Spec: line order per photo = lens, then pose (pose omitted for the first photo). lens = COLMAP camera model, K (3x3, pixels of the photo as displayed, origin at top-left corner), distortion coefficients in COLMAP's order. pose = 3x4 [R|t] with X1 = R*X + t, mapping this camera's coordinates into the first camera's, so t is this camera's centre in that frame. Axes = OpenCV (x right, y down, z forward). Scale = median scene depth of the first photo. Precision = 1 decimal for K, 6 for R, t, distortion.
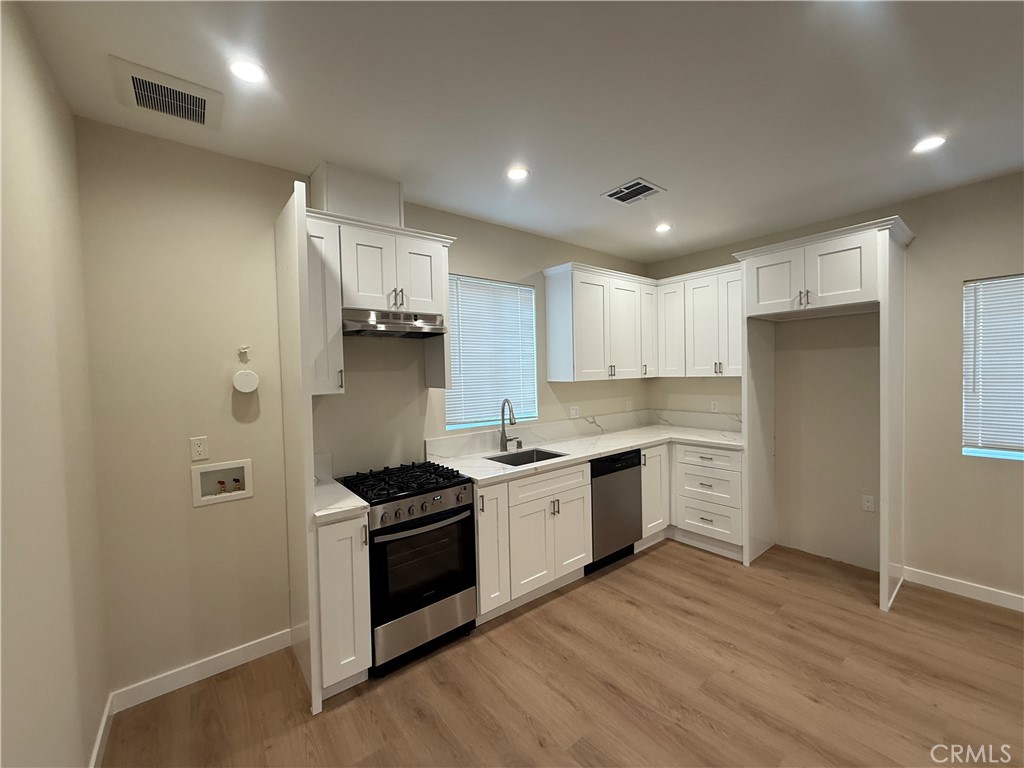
lens RADIAL K [[408.5, 0, 510.1], [0, 408.5, 383.6], [0, 0, 1]] dist [-0.002585, 0.000981]
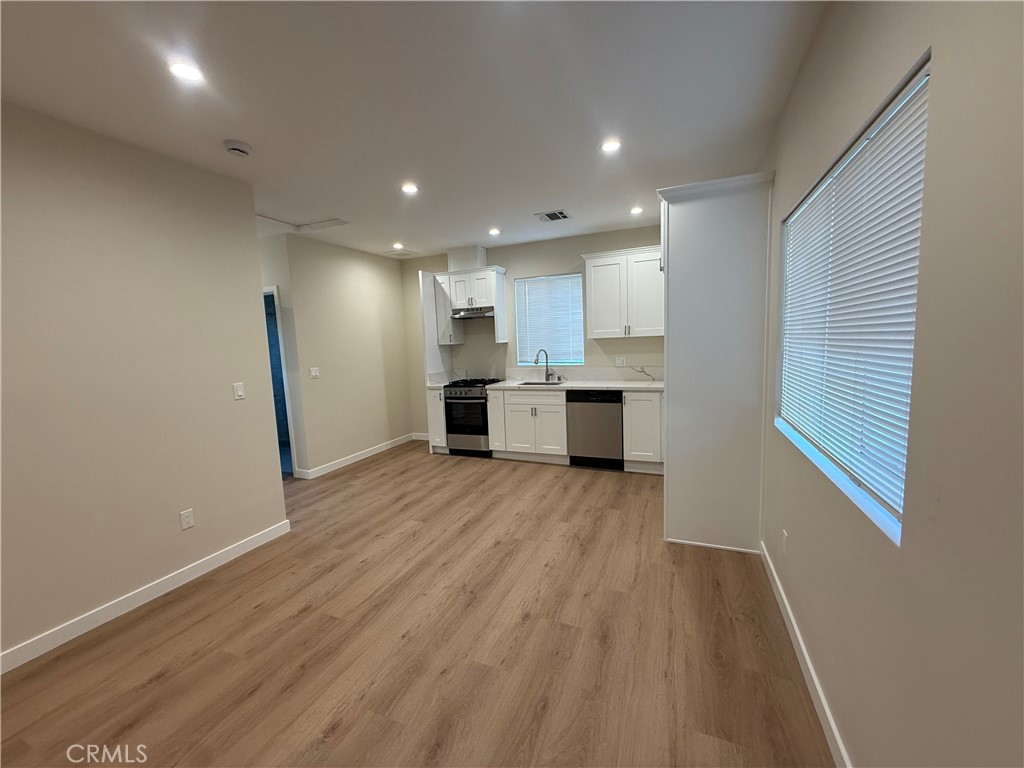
lens RADIAL K [[408.5, 0, 508.5], [0, 408.5, 379.8], [0, 0, 1]] dist [-0.002585, 0.000981]
pose [[0.478519, 0.090295, -0.873422, 1.634609], [0.003069, 0.994521, 0.104495, -0.015662], [0.878072, -0.052683, 0.475620, 0.084919]]
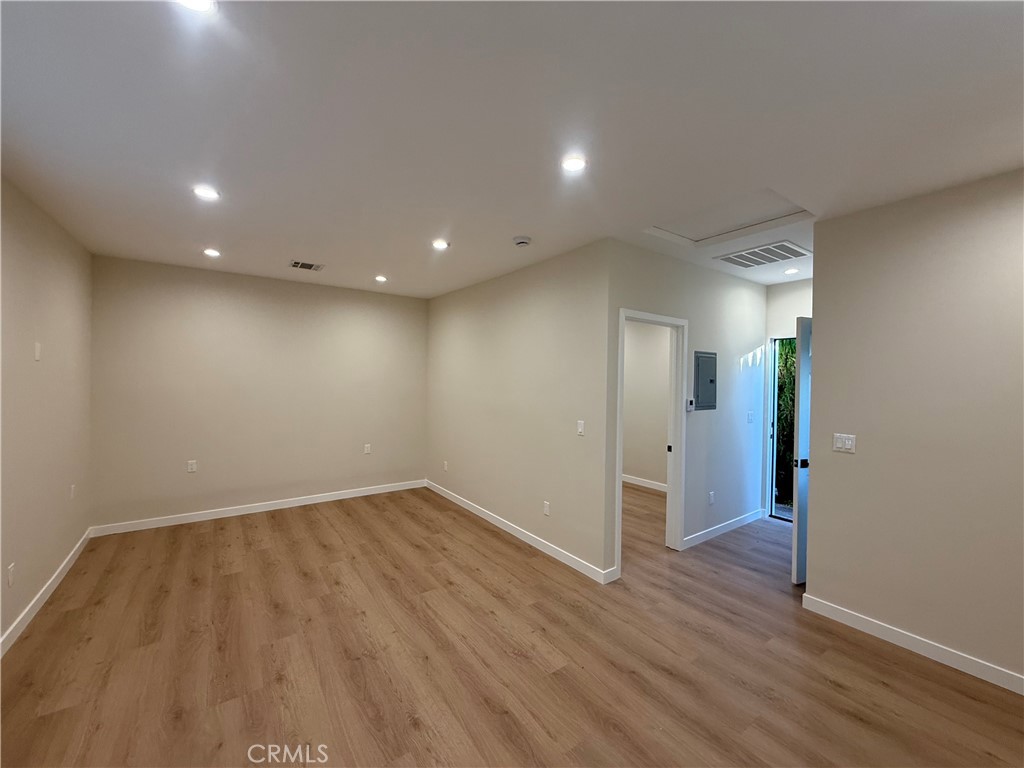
lens RADIAL K [[408.5, 0, 511.3], [0, 408.5, 382.1], [0, 0, 1]] dist [-0.002585, 0.000981]
pose [[-0.998585, 0.011006, 0.052021, 0.460371], [0.012716, 0.999386, 0.032642, -0.059247], [-0.051630, 0.033258, -0.998112, 1.253999]]
